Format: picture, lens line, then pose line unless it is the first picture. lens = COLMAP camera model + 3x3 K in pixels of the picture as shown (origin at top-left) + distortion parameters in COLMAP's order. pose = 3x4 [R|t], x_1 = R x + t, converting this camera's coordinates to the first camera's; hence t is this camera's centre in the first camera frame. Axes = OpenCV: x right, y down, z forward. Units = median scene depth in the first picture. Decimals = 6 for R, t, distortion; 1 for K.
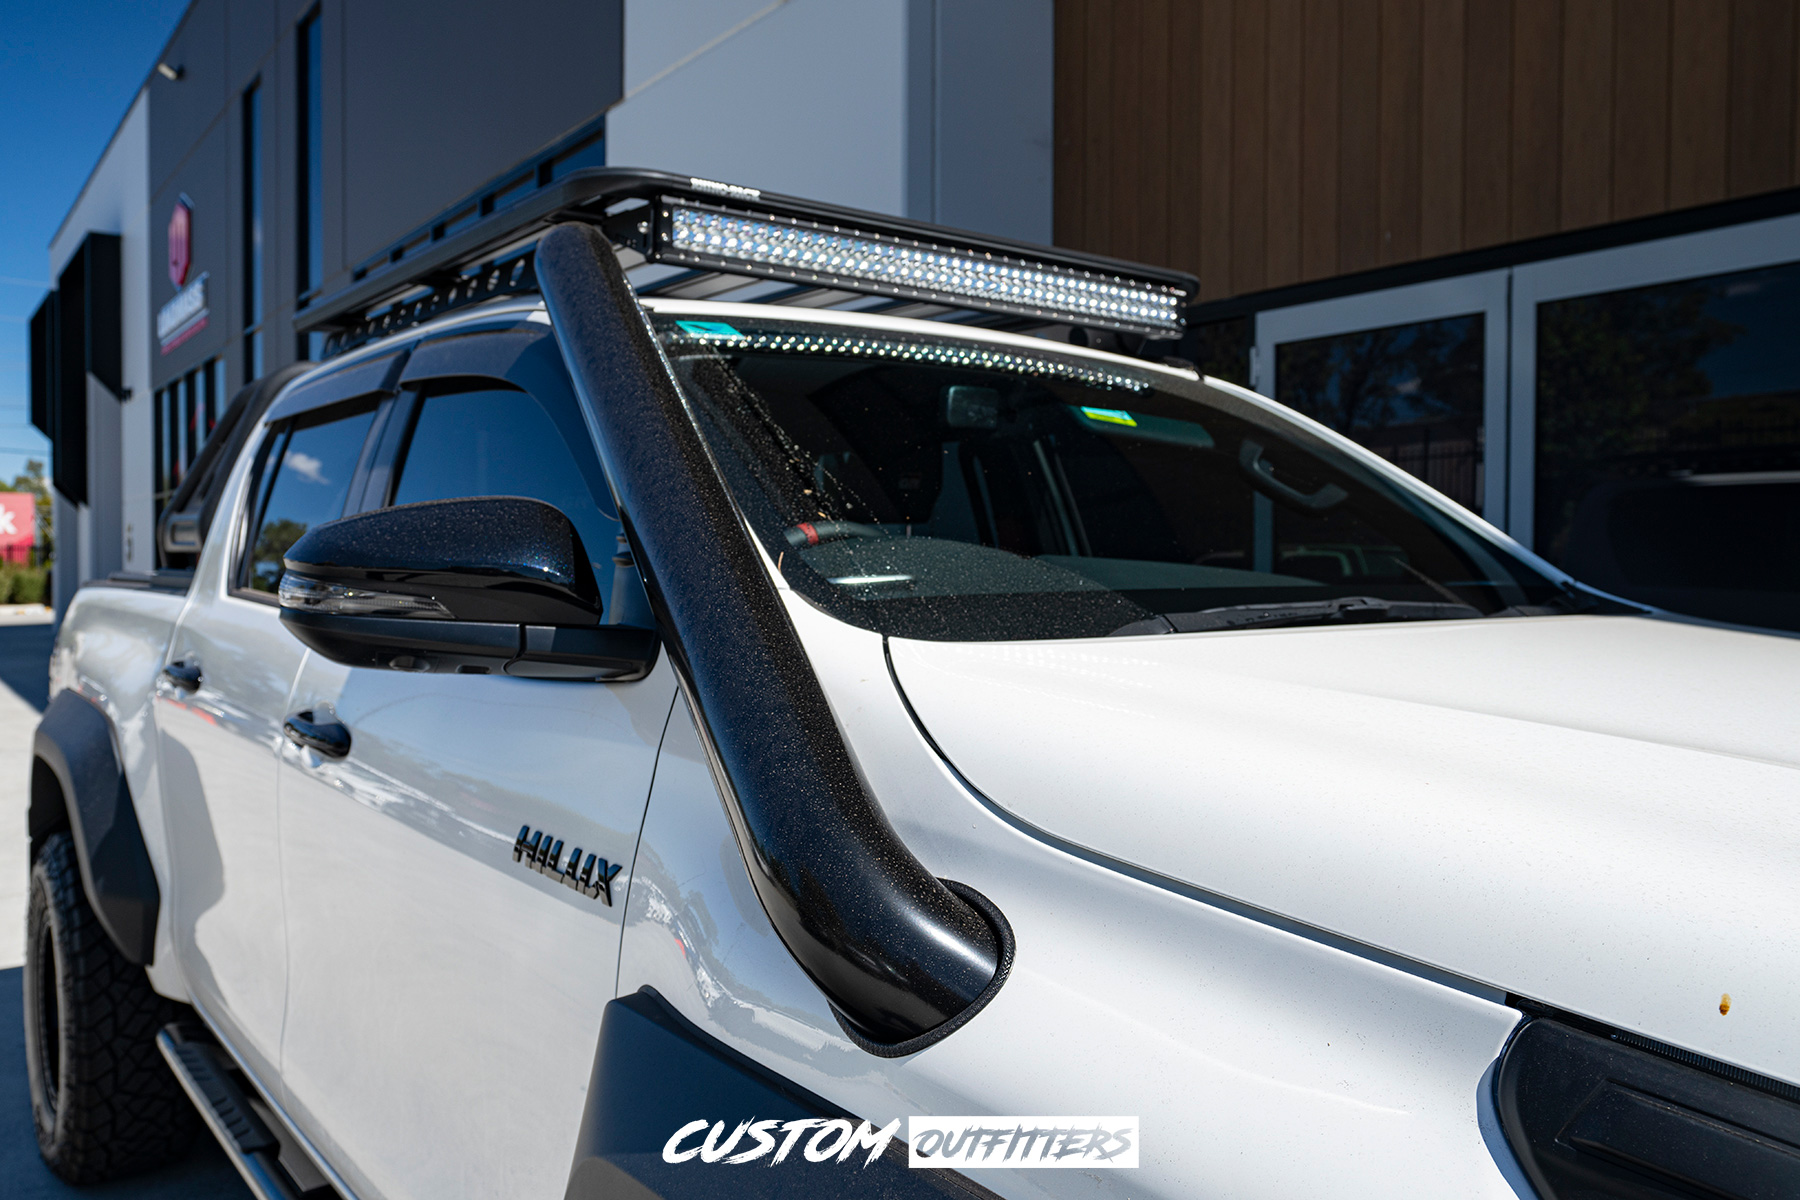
lens RADIAL K [[1370.6, 0, 887.9], [0, 1370.6, 601.7], [0, 0, 1]] dist [-0.015969, 0.019978]
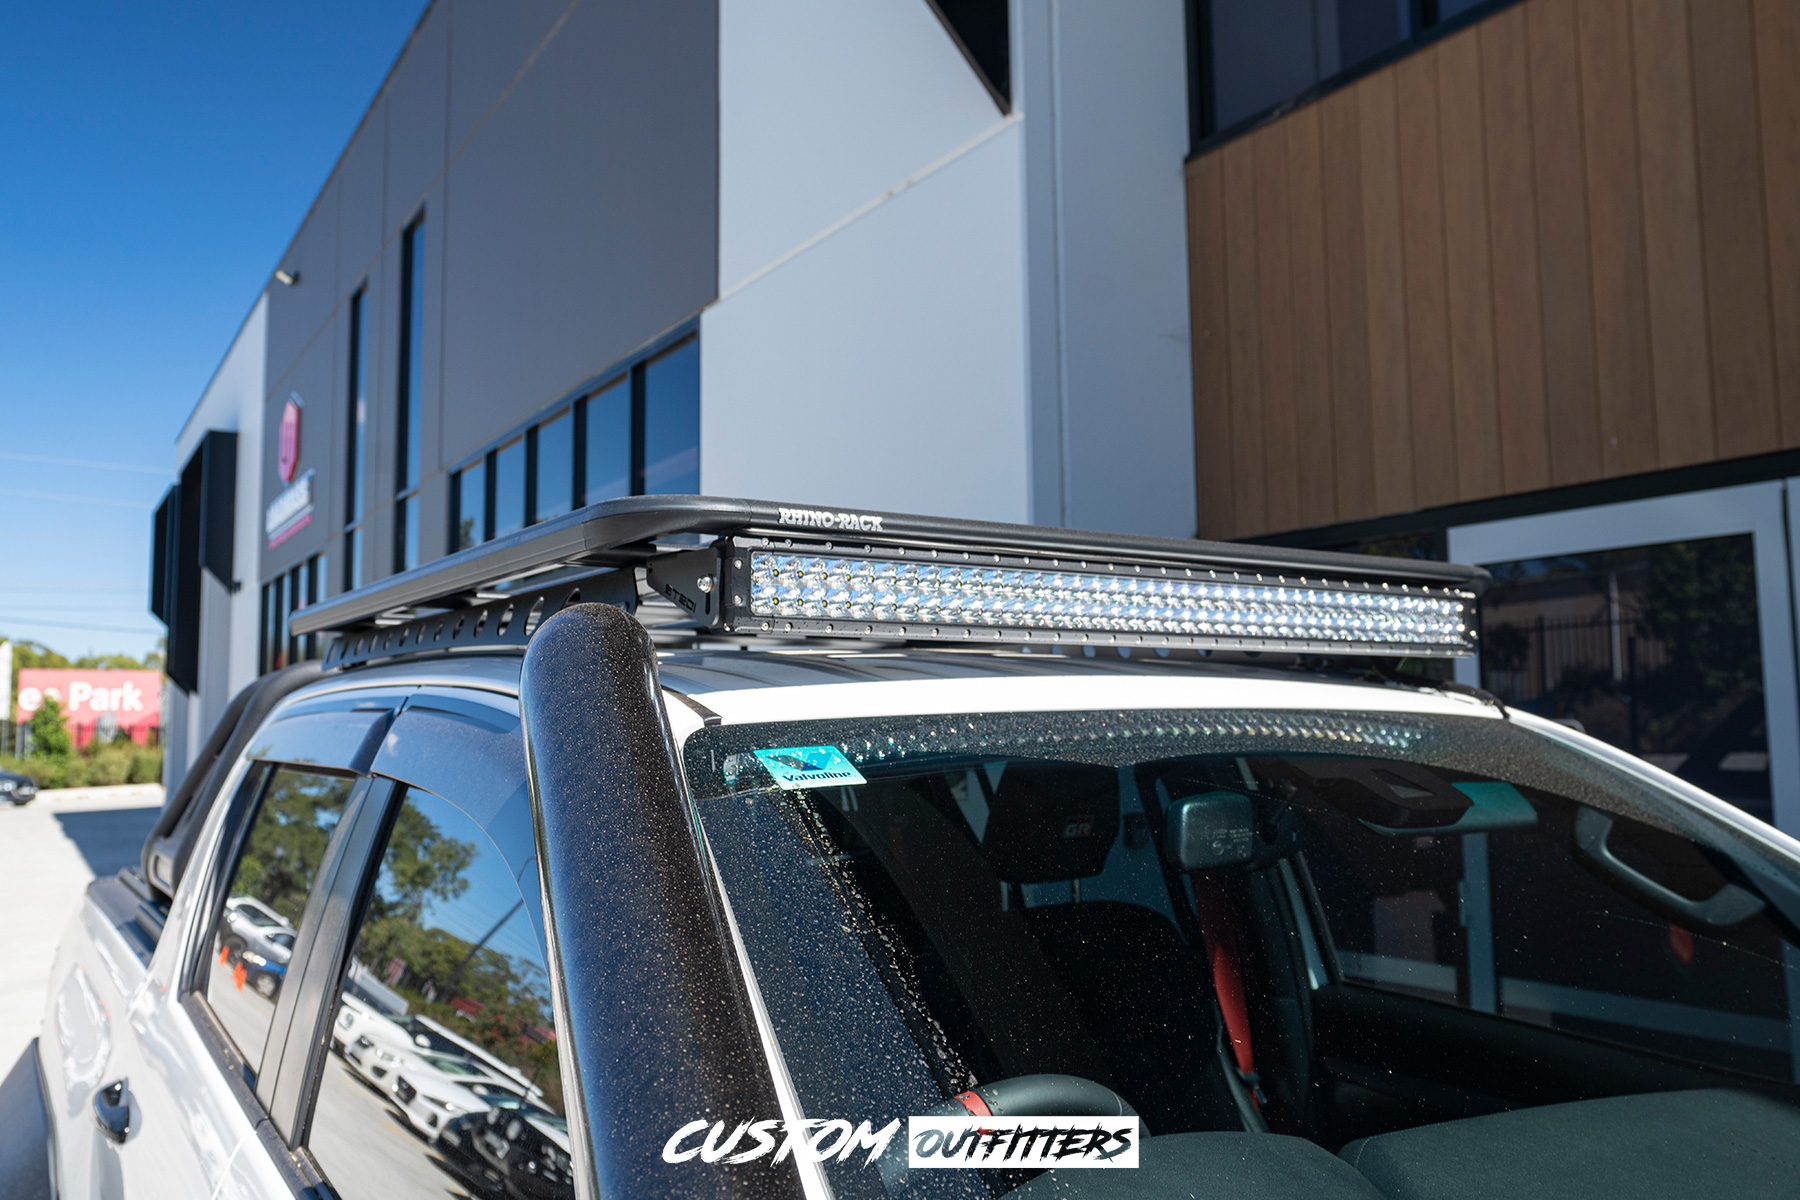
lens RADIAL K [[1370.6, 0, 898.0], [0, 1370.6, 600.7], [0, 0, 1]] dist [-0.015969, 0.019978]
pose [[0.997645, -0.020353, -0.065499, -0.017035], [0.012603, 0.993096, -0.116622, -0.070656], [0.067420, 0.115522, 0.991014, 0.136683]]
